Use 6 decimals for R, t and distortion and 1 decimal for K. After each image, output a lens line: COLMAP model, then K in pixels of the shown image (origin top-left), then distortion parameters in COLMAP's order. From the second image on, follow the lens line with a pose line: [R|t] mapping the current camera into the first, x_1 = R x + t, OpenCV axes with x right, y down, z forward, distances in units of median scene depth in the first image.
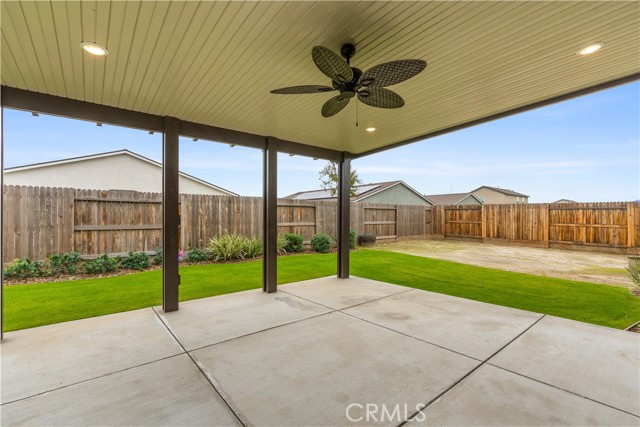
lens RADIAL K [[290.5, 0, 319.1], [0, 290.5, 216.3], [0, 0, 1]] dist [0.001953, 0.000532]
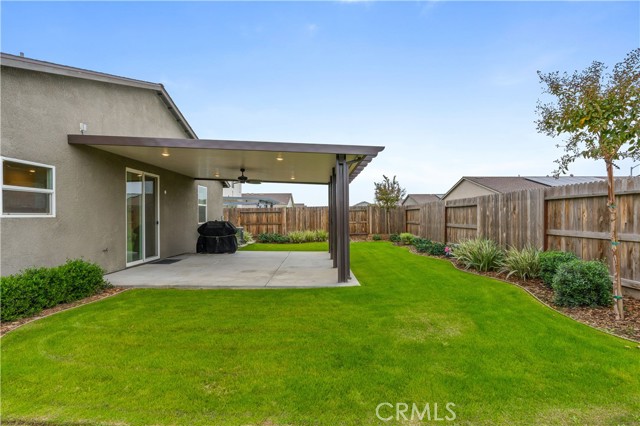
lens RADIAL K [[290.5, 0, 319.5], [0, 290.5, 214.4], [0, 0, 1]] dist [0.001953, 0.000532]
pose [[-0.631603, 0.007388, -0.775257, 0.616293], [0.017359, 0.999839, -0.004614, -0.014295], [0.775098, -0.016372, -0.631629, 1.050908]]
